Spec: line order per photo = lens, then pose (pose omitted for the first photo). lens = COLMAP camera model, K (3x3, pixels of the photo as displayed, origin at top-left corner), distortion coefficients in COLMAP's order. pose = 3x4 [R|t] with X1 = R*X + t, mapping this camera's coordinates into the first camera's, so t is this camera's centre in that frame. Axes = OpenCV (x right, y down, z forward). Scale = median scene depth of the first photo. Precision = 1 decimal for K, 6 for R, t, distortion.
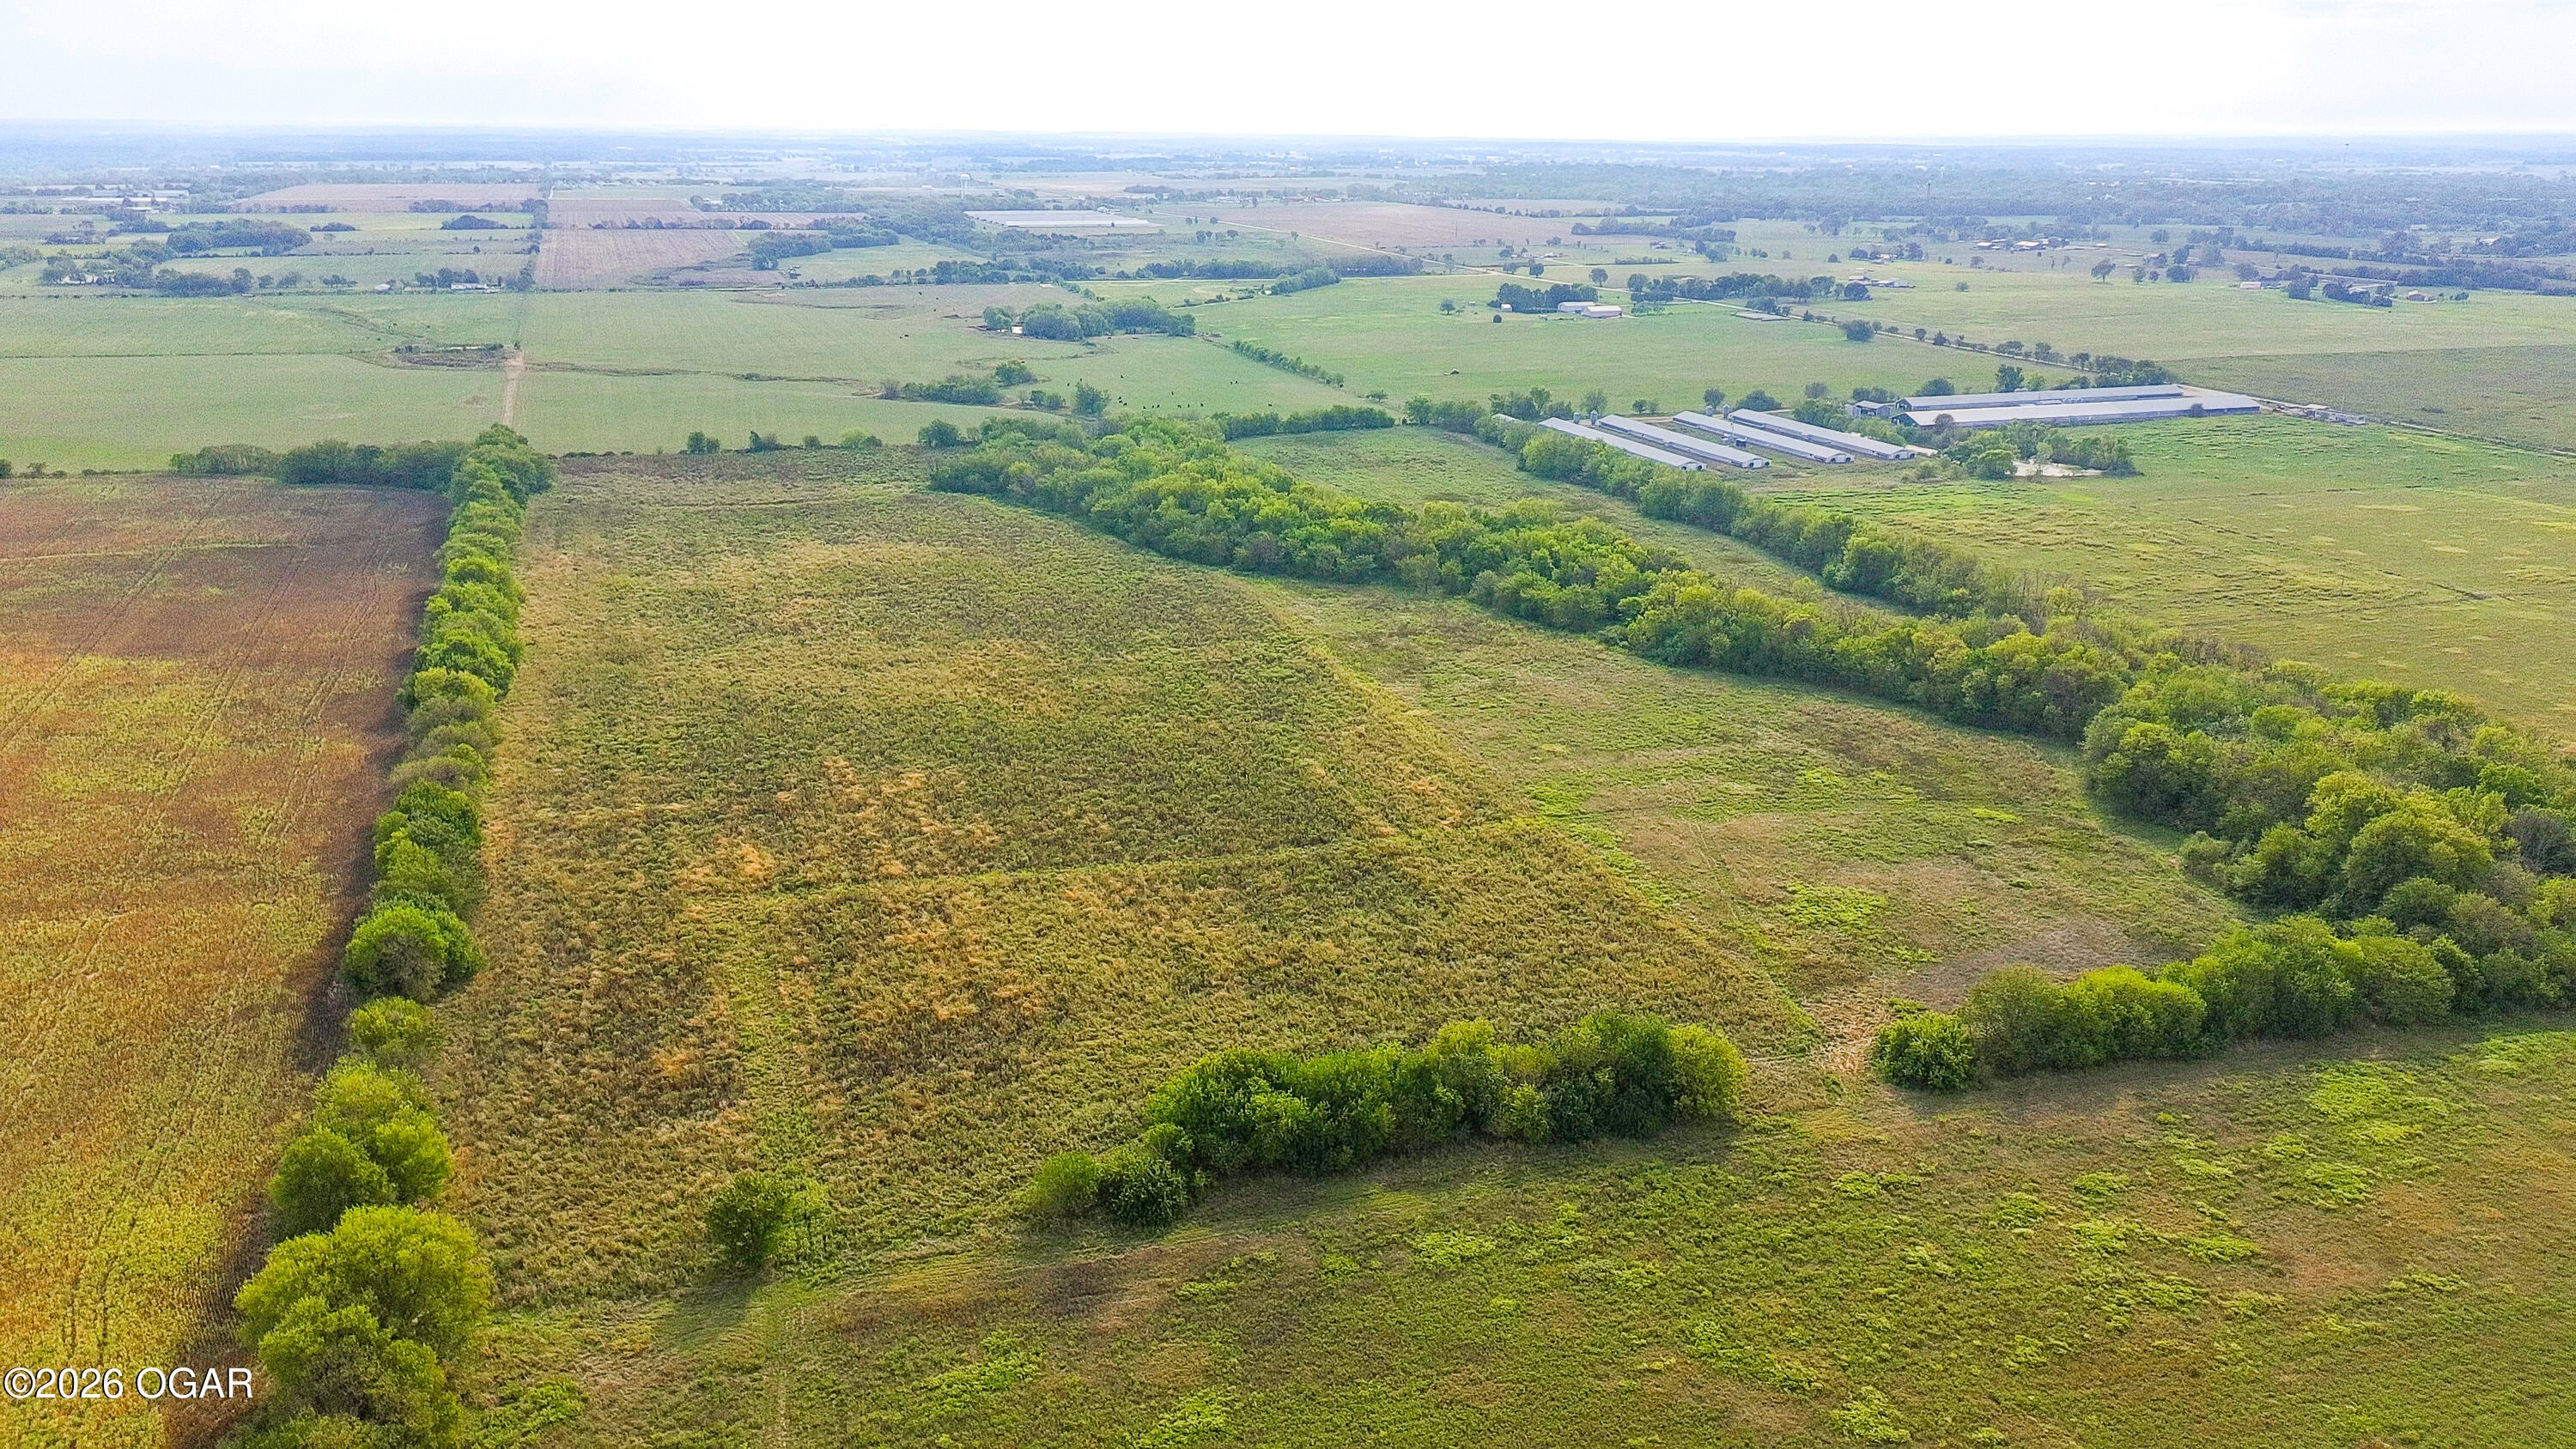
lens RADIAL K [[1947.5, 0, 1288.0], [0, 1947.5, 724.5], [0, 0, 1]] dist [0.059768, -0.038099]
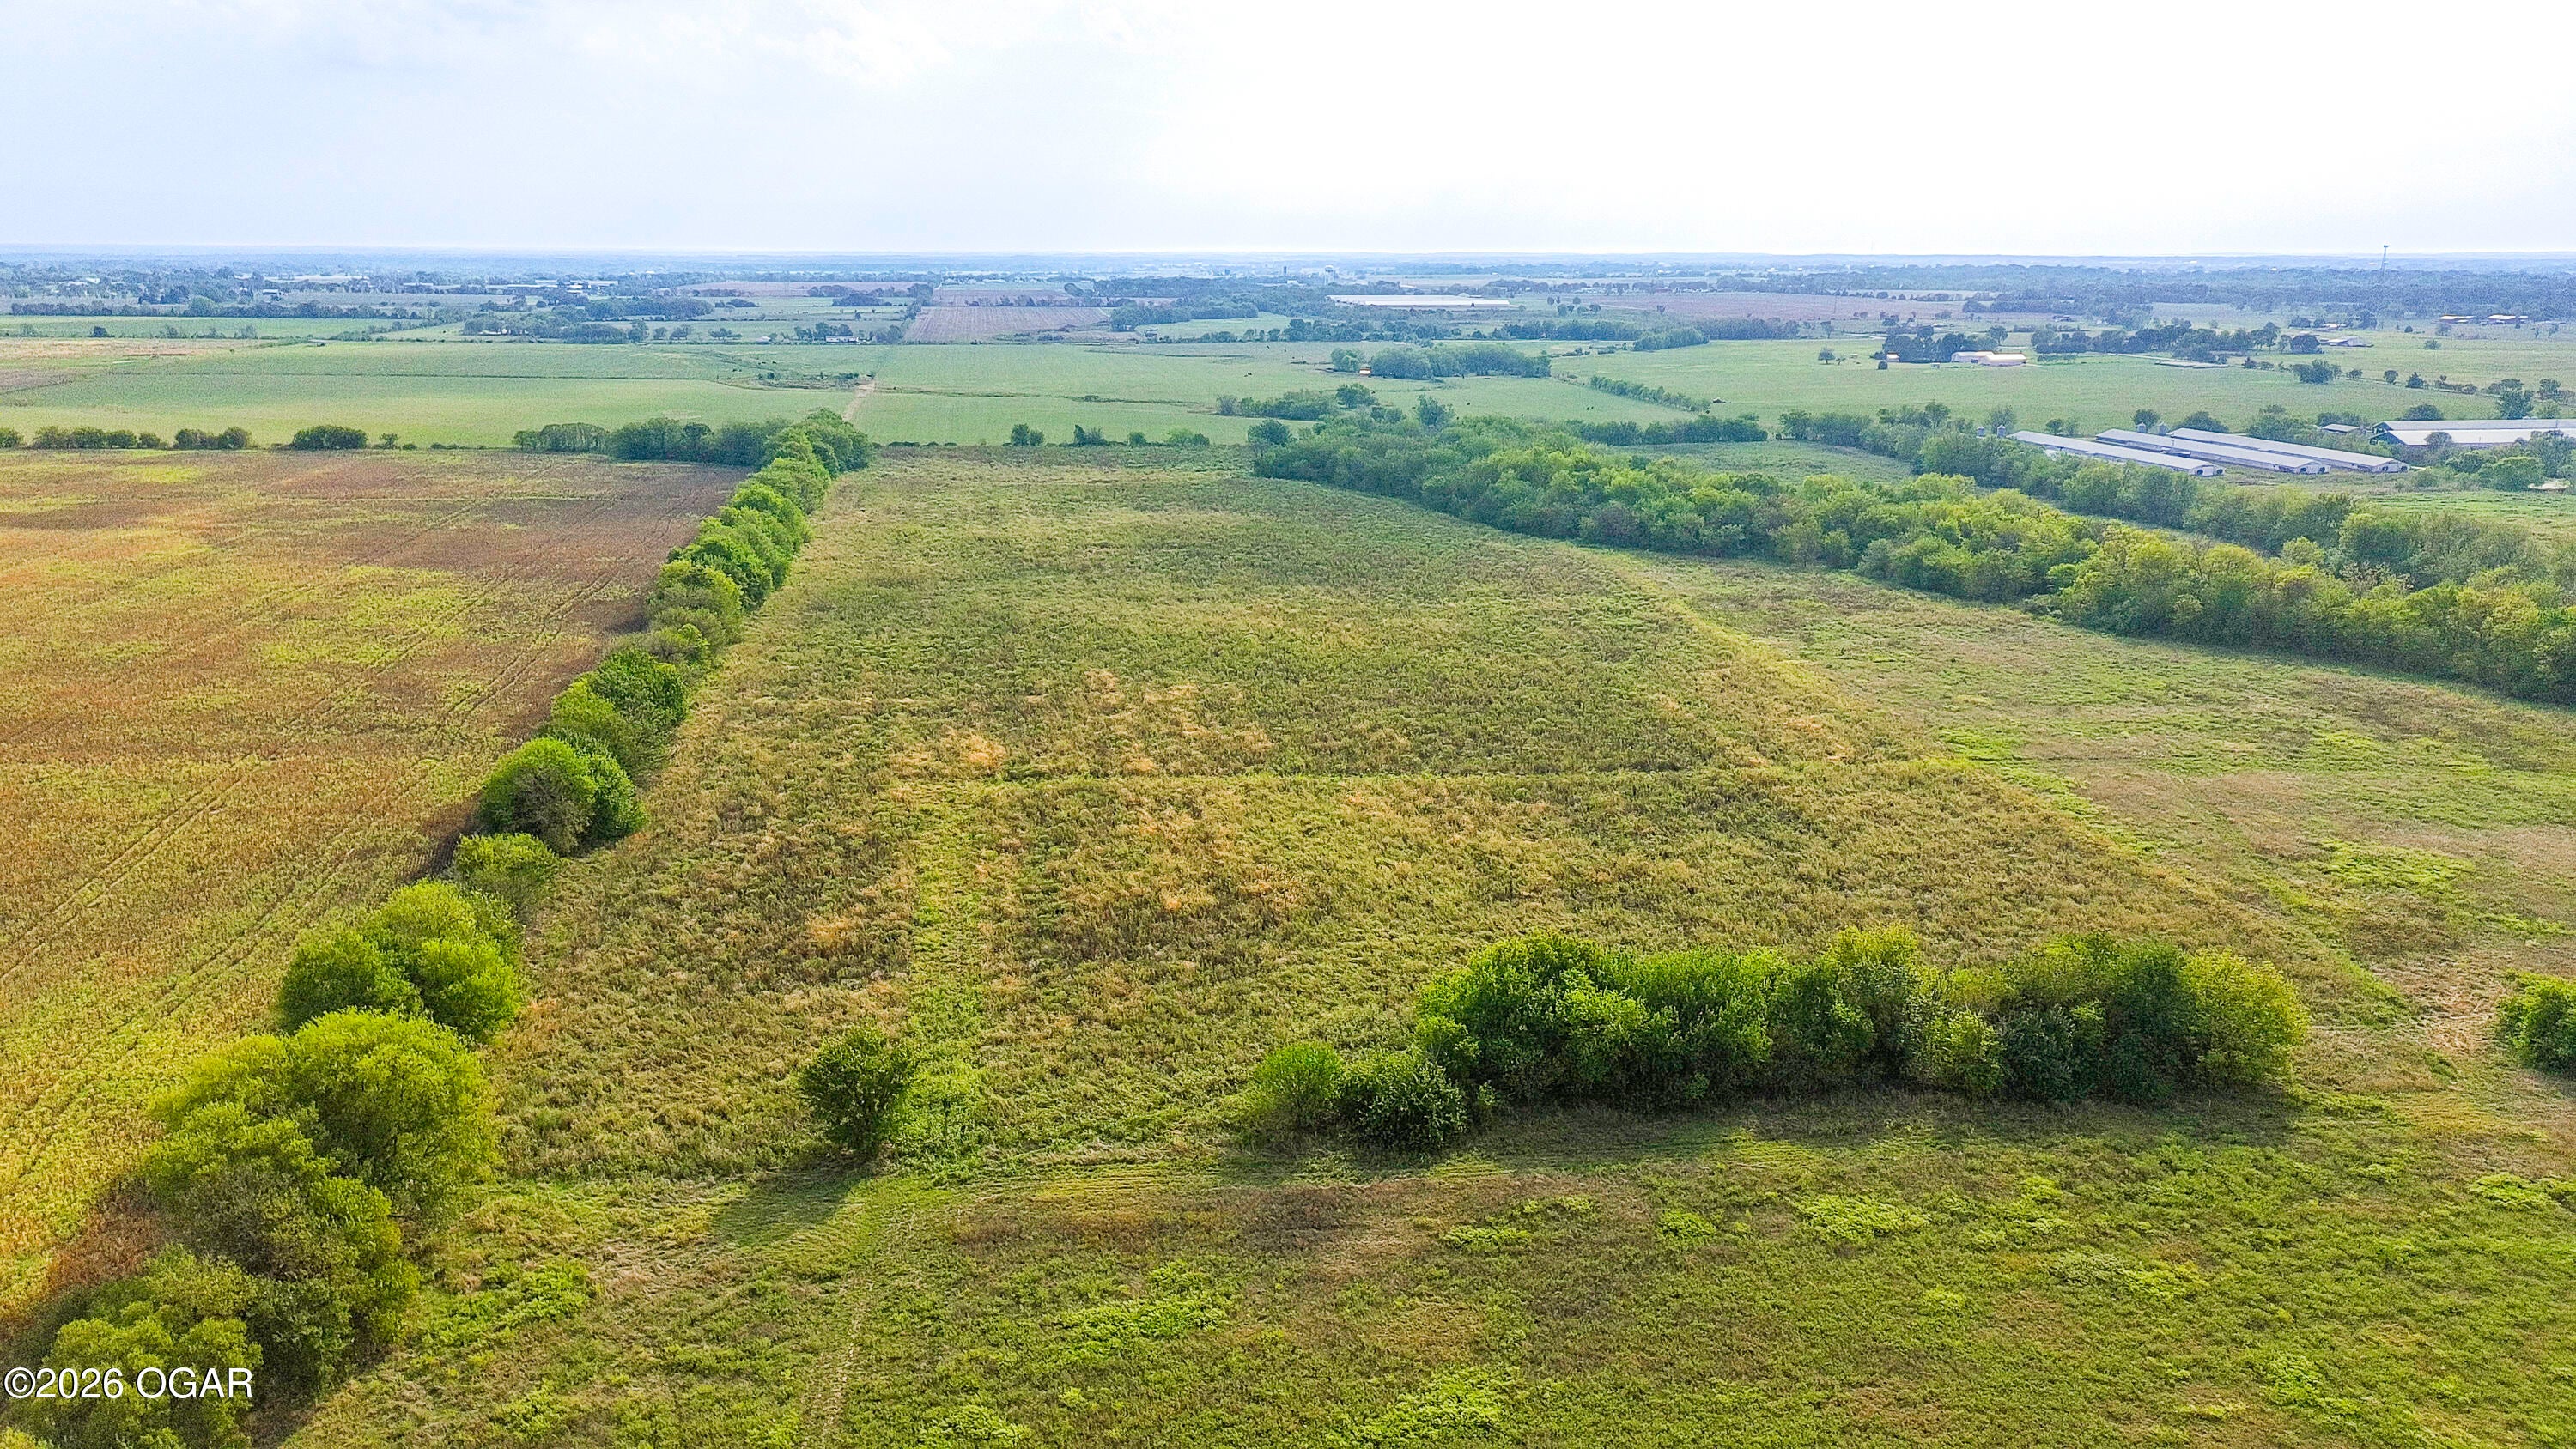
lens RADIAL K [[1947.5, 0, 1288.0], [0, 1947.5, 724.5], [0, 0, 1]] dist [0.059768, -0.038099]
pose [[0.983602, 0.037322, -0.176447, 0.002946], [-0.048045, 0.997223, -0.056898, 0.106474], [0.173833, 0.064443, 0.982664, 0.215038]]
